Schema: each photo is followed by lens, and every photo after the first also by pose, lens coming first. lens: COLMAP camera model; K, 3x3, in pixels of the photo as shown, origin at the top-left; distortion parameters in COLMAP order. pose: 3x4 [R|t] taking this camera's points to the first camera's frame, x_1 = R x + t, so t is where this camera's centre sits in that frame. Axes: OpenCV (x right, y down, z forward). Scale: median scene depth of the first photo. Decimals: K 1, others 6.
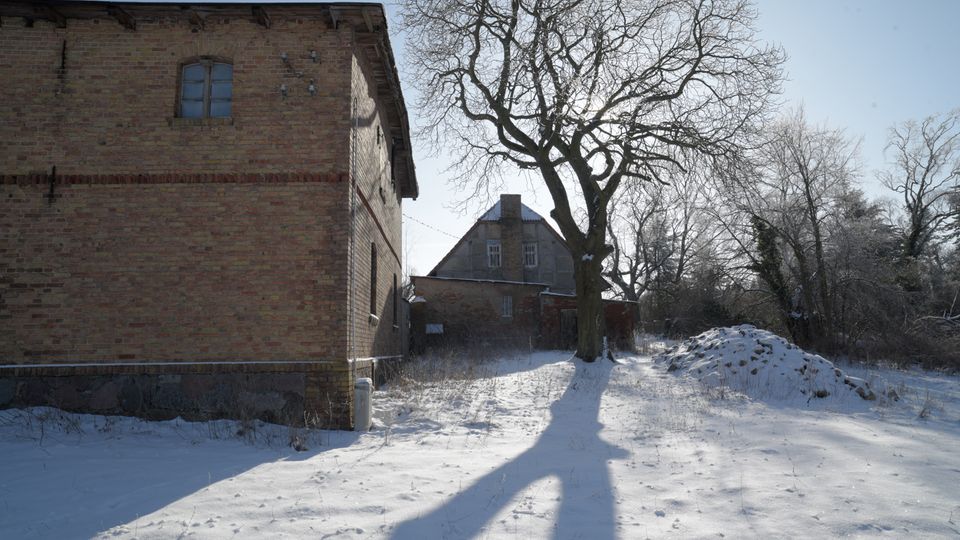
lens RADIAL K [[575.6, 0, 484.9], [0, 575.6, 266.6], [0, 0, 1]] dist [-0.056754, 0.020717]
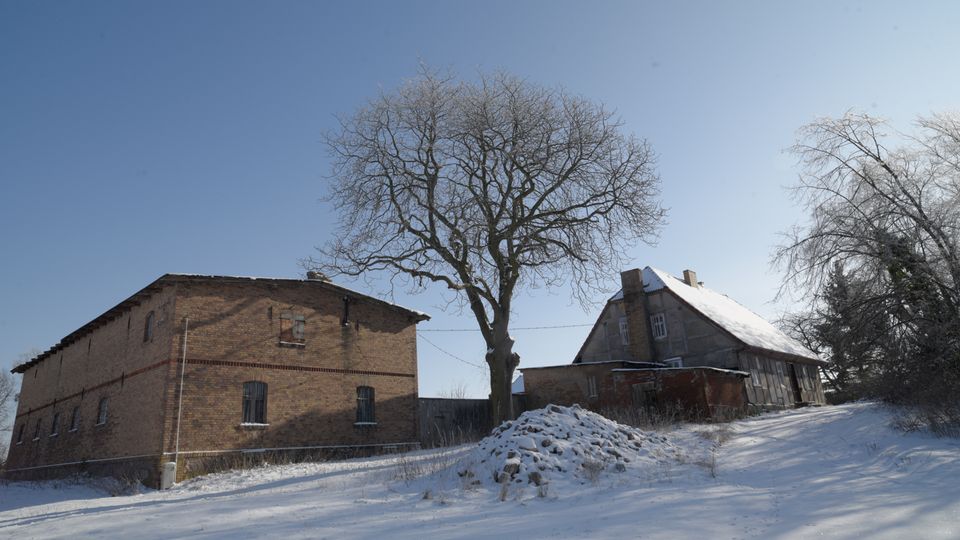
lens RADIAL K [[575.6, 0, 480.2], [0, 575.6, 276.6], [0, 0, 1]] dist [-0.056754, 0.020717]
pose [[0.696029, -0.229821, -0.680240, 0.663369], [0.153869, 0.973124, -0.171332, 0.022209], [0.701333, 0.014584, 0.712684, 0.111222]]
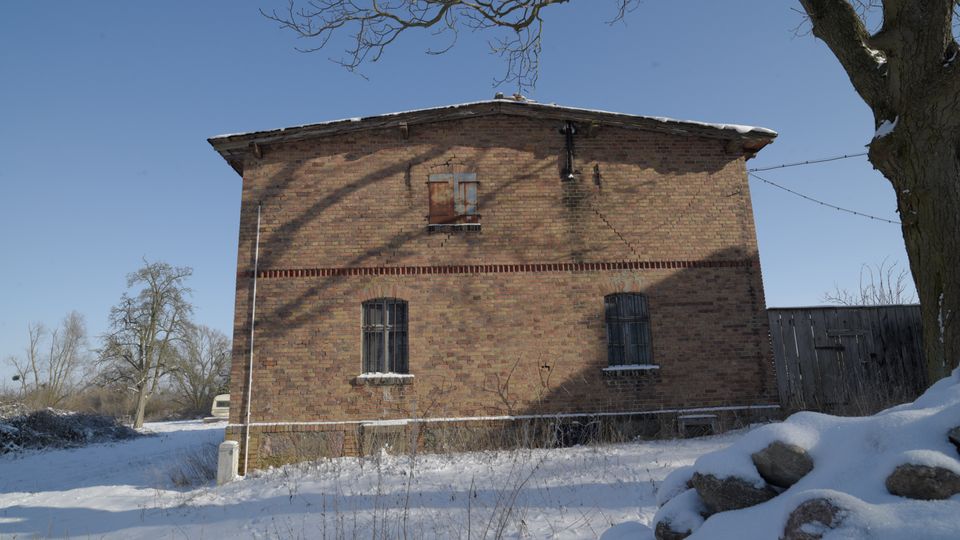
lens RADIAL K [[575.6, 0, 470.2], [0, 575.6, 269.3], [0, 0, 1]] dist [-0.056754, 0.020717]
pose [[-0.022261, -0.198538, -0.979840, 0.330748], [0.176518, 0.963905, -0.199319, 0.056571], [0.984046, -0.177396, 0.013588, 0.500637]]
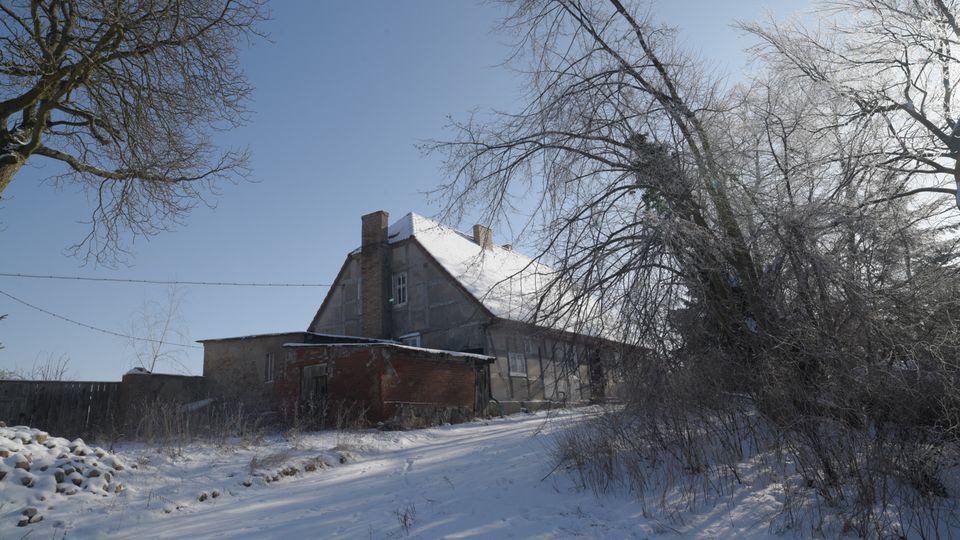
lens RADIAL K [[575.6, 0, 486.9], [0, 575.6, 266.5], [0, 0, 1]] dist [-0.056754, 0.020717]
pose [[0.796960, -0.187636, -0.574149, 0.699456], [0.128349, 0.981426, -0.142580, 0.081607], [0.590238, 0.039939, 0.806241, 0.590814]]
